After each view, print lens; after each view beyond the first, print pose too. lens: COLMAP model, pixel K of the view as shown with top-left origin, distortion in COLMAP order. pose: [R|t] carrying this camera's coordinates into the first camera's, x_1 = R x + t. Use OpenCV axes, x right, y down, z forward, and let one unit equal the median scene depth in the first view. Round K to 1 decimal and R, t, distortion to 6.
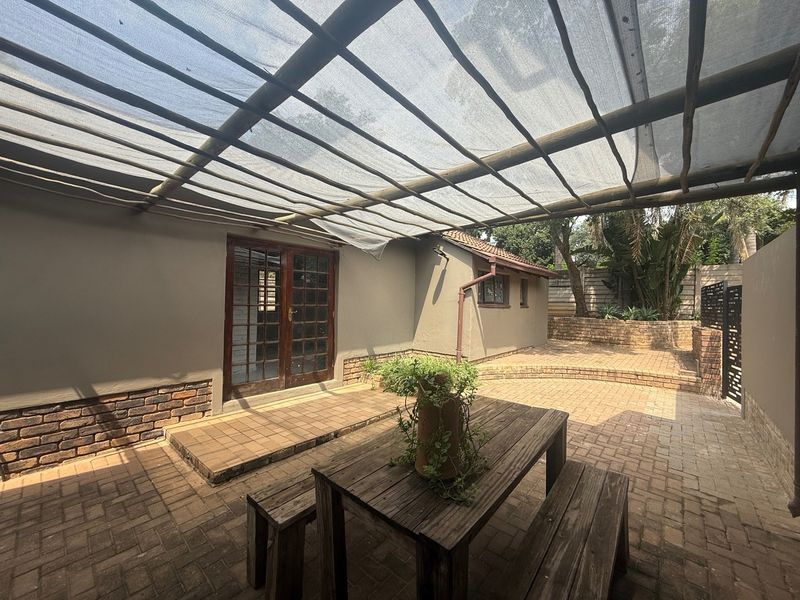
lens RADIAL K [[318.6, 0, 397.7], [0, 318.6, 302.1], [0, 0, 1]] dist [0.001322, -0.000332]
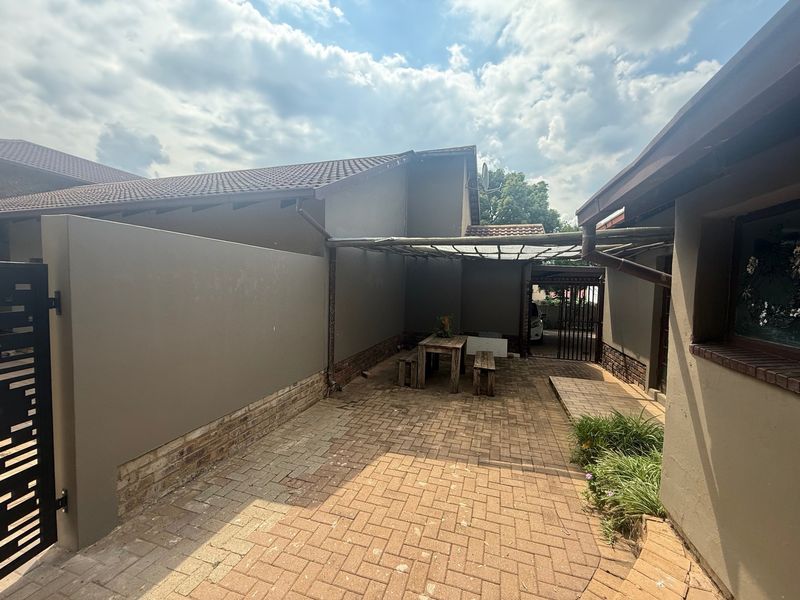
lens RADIAL K [[318.6, 0, 403.6], [0, 318.6, 299.6], [0, 0, 1]] dist [0.001322, -0.000332]
pose [[-0.905861, -0.021905, -0.423008, 0.894355], [-0.040088, 0.998613, 0.034135, -0.045358], [0.421674, 0.047879, -0.905483, 1.678898]]
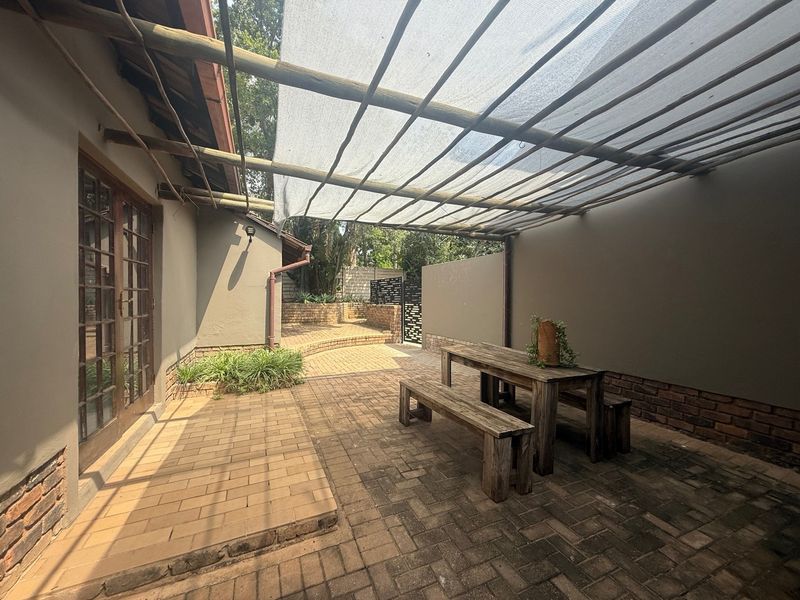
lens RADIAL K [[318.6, 0, 397.2], [0, 318.6, 299.9], [0, 0, 1]] dist [0.001322, -0.000332]
pose [[0.415249, -0.023350, 0.909408, -0.745447], [0.001211, 0.999684, 0.025115, 0.019715], [-0.909707, -0.009327, 0.415146, 0.360042]]
